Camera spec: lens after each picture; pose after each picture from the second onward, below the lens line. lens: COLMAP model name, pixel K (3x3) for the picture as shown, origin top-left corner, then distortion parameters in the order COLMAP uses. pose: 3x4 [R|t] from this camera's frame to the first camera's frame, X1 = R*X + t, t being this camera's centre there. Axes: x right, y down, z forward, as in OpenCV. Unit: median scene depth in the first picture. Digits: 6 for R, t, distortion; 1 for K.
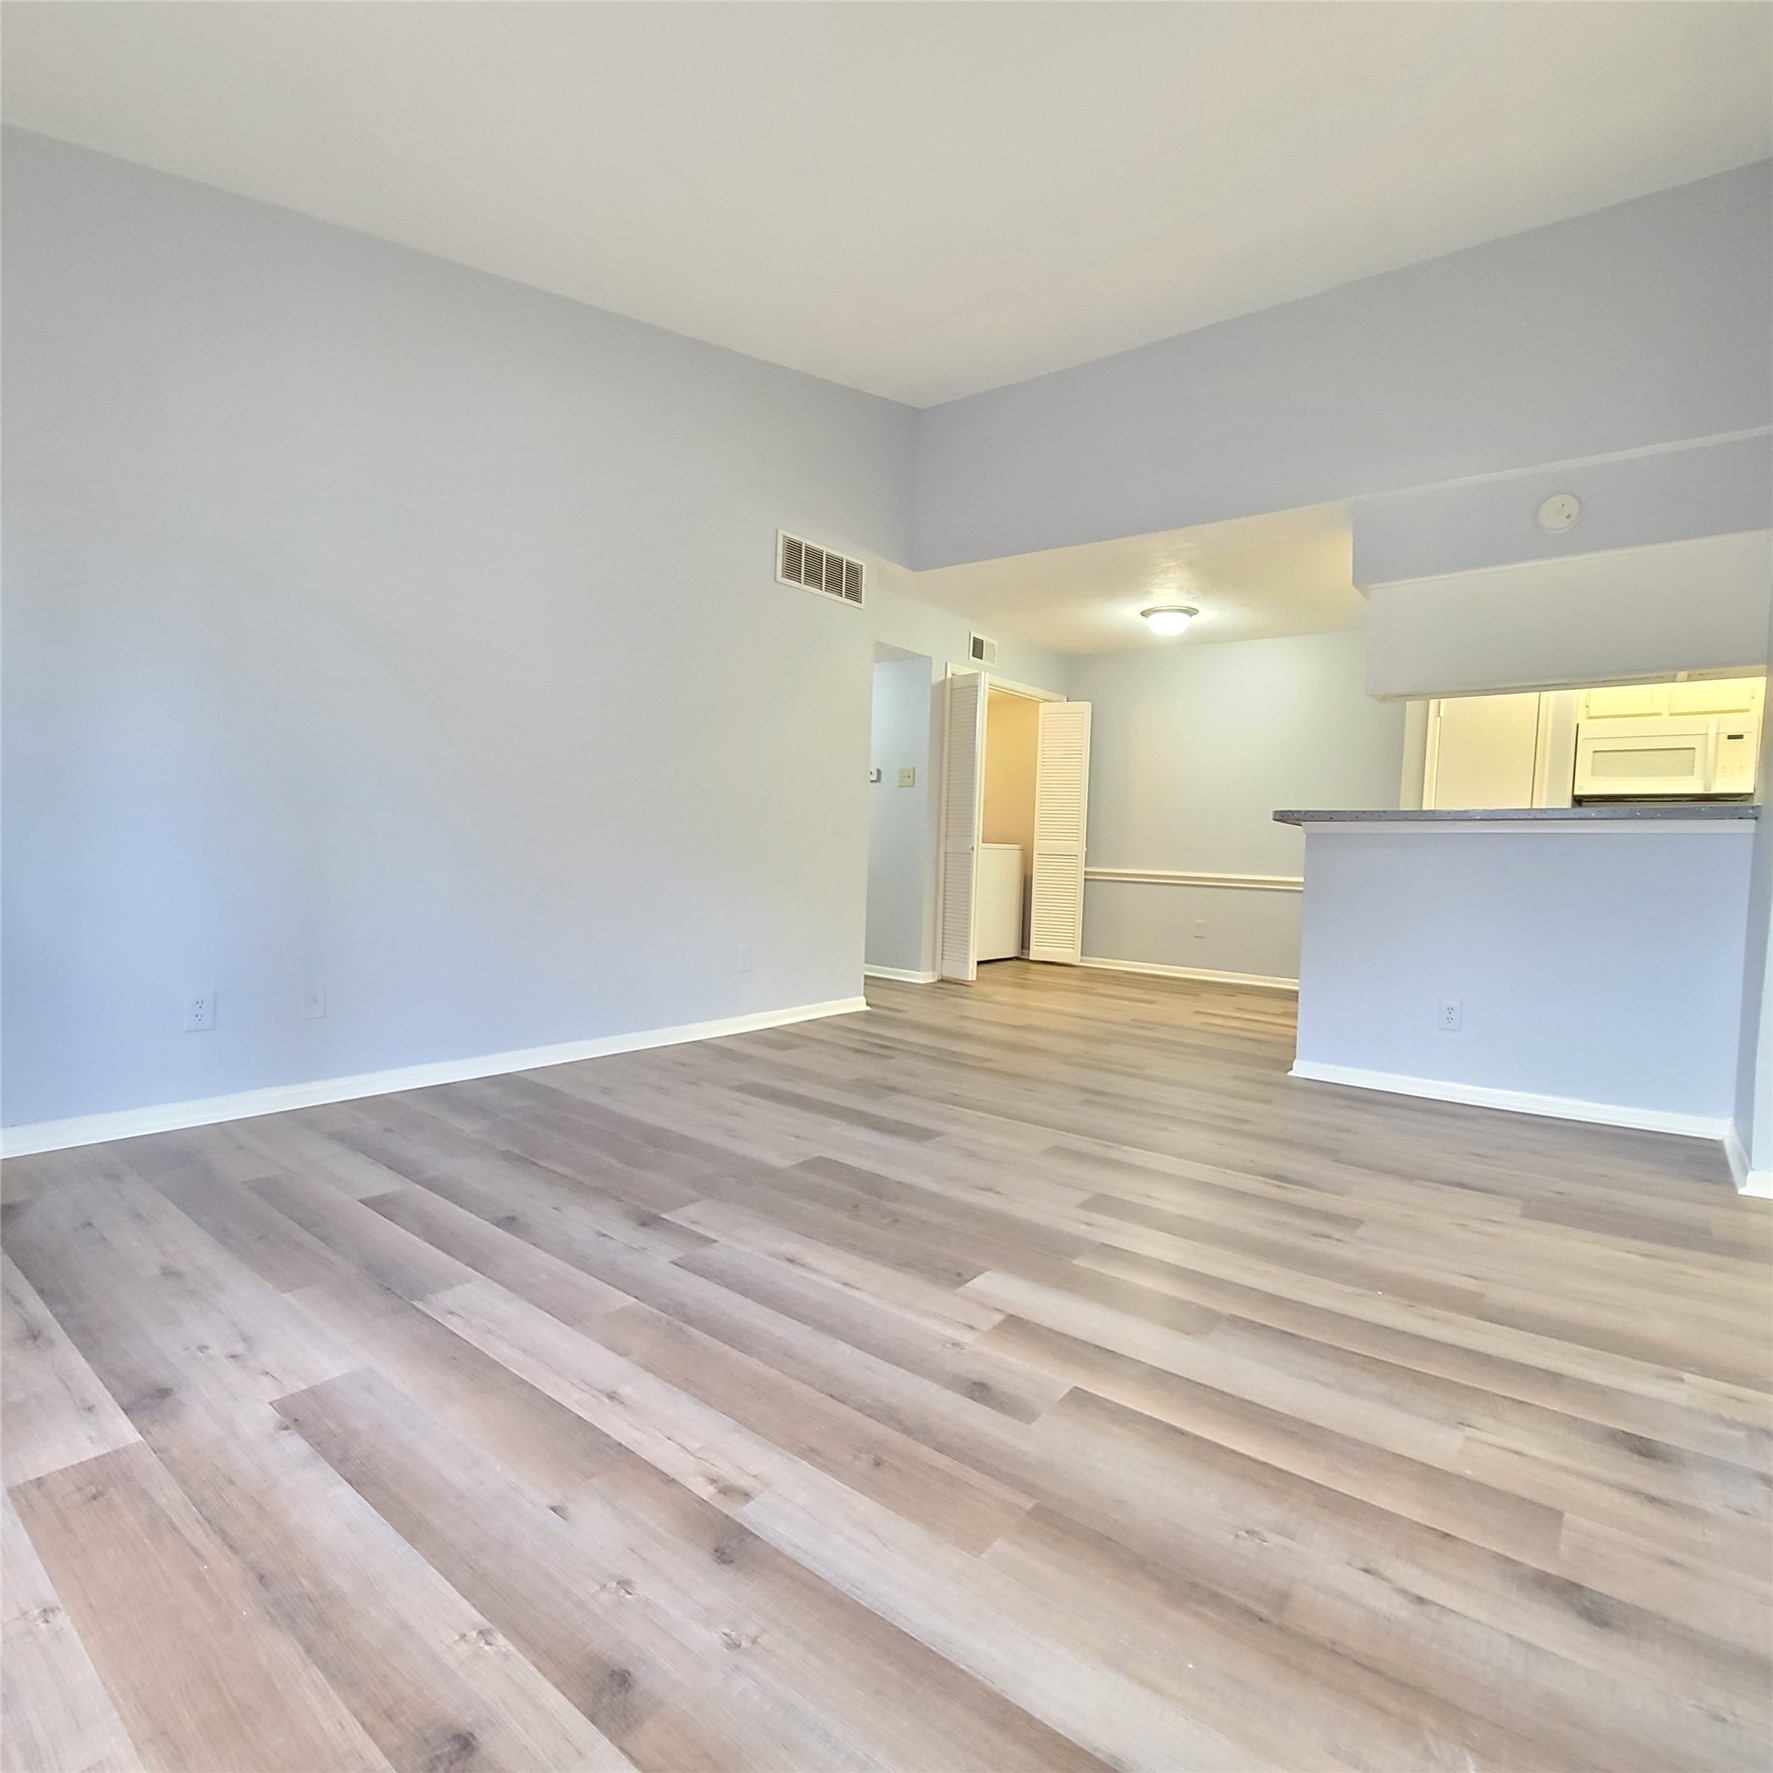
lens RADIAL K [[965.5, 0, 886.6], [0, 965.5, 909.1], [0, 0, 1]] dist [-0.004229, -0.000410]
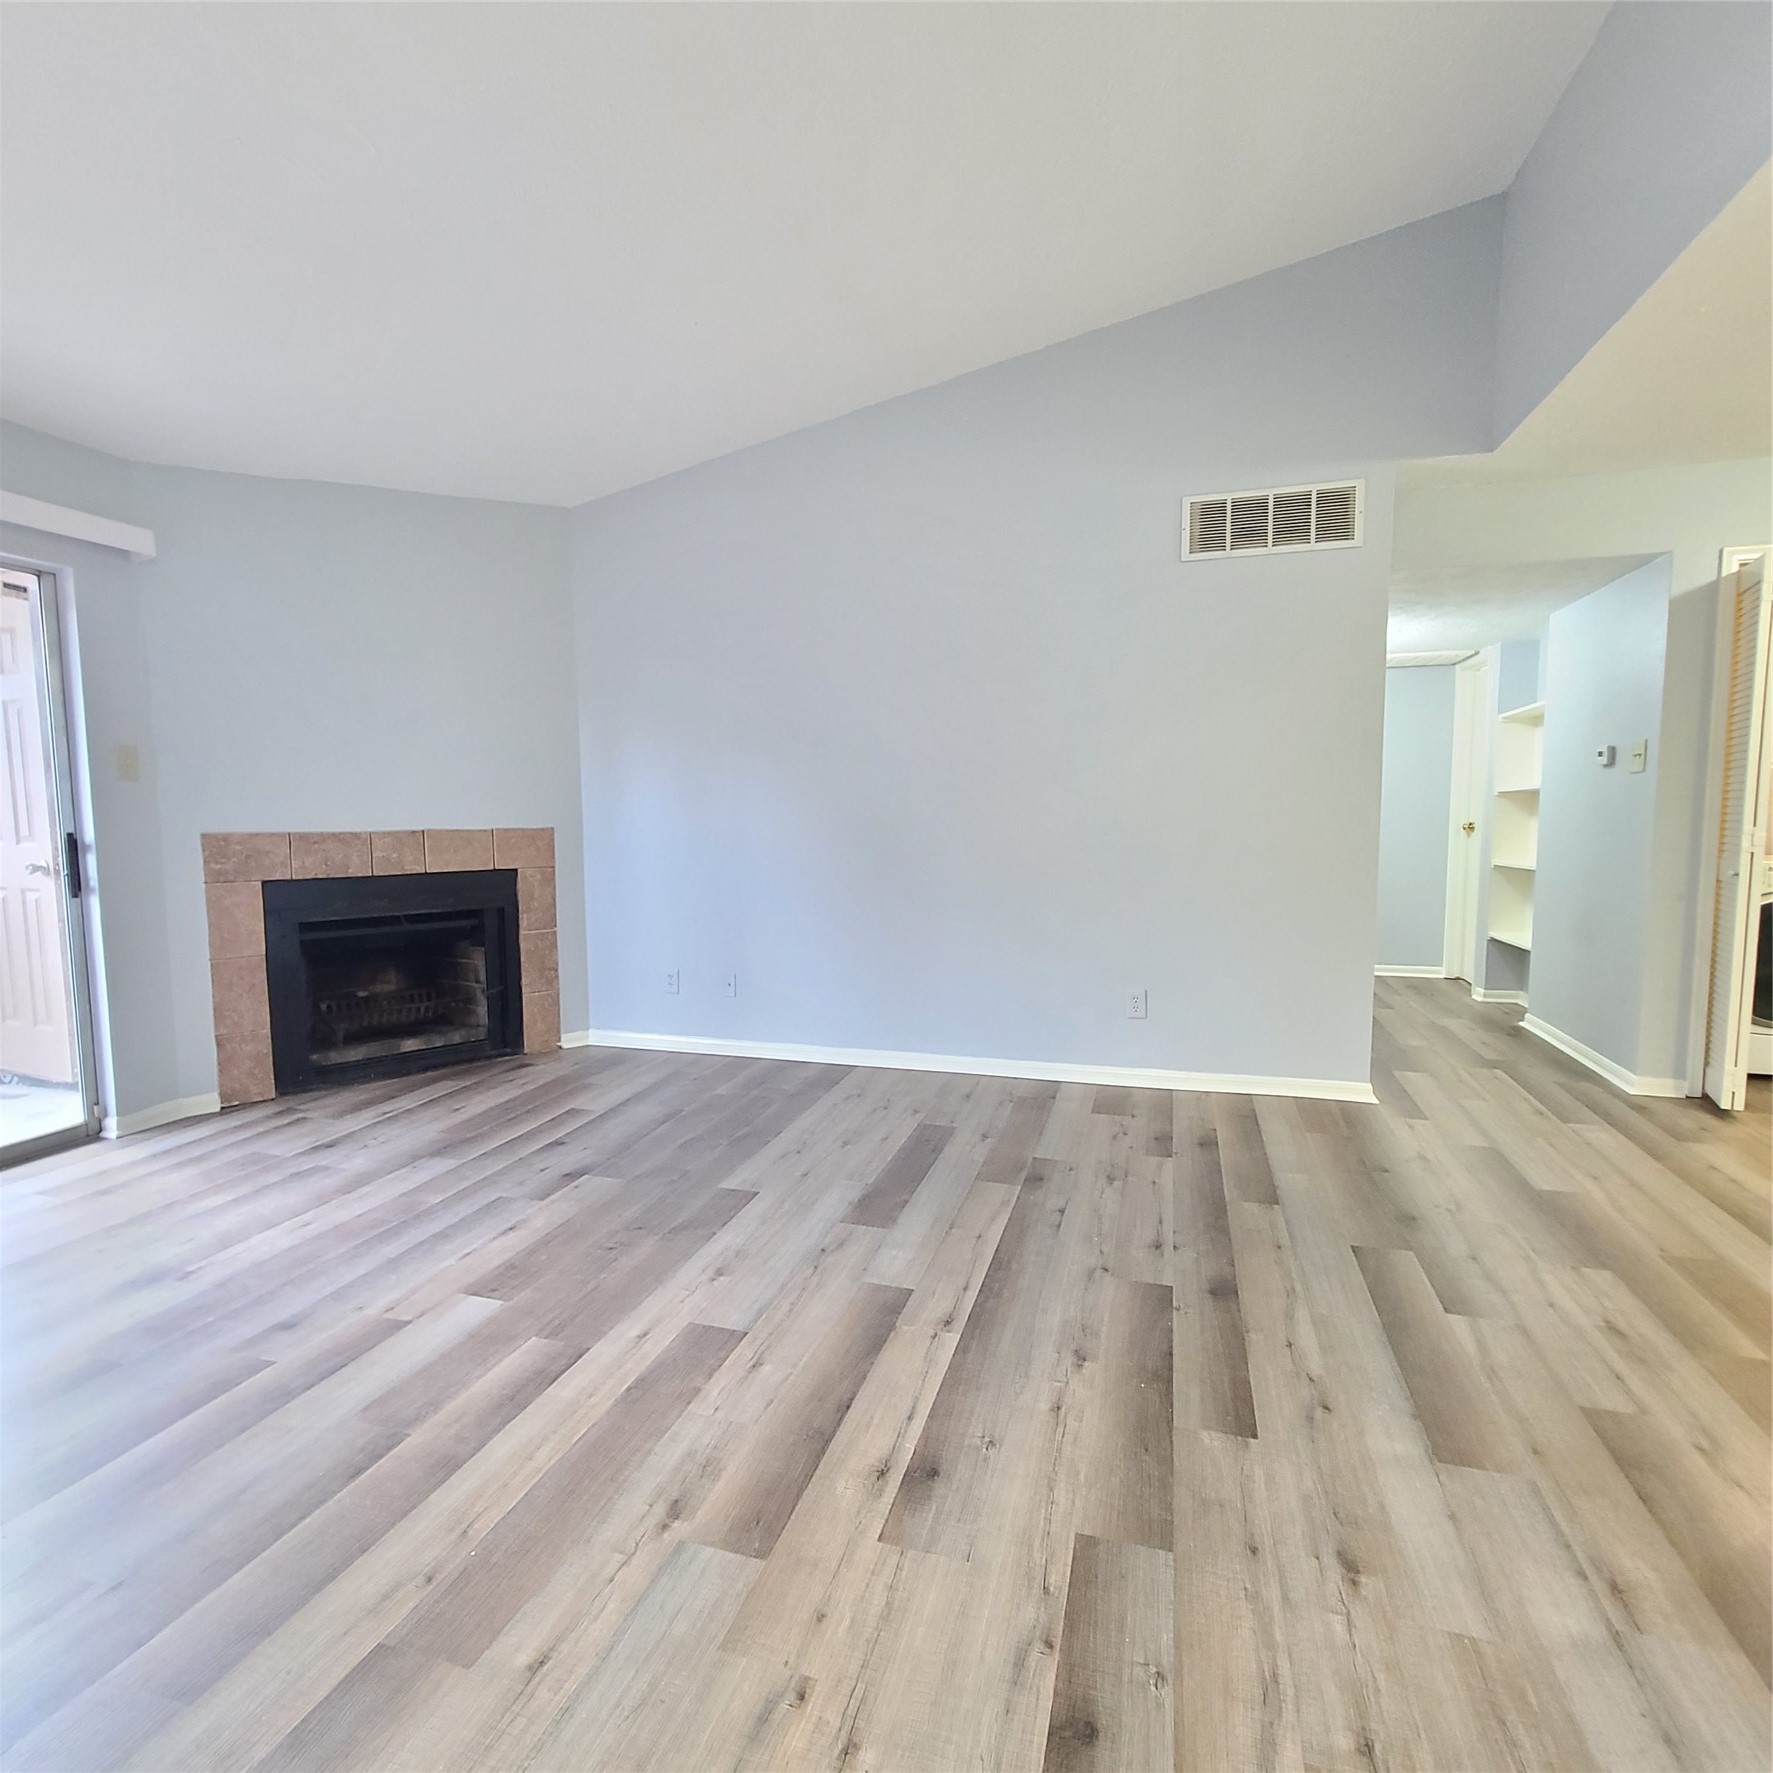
lens RADIAL K [[965.5, 0, 886.6], [0, 965.5, 909.1], [0, 0, 1]] dist [-0.004229, -0.000410]
pose [[0.363334, 0.053517, -0.930121, 0.929184], [-0.041793, 0.998280, 0.041113, -0.098359], [0.930721, 0.023935, 0.364946, 0.733752]]
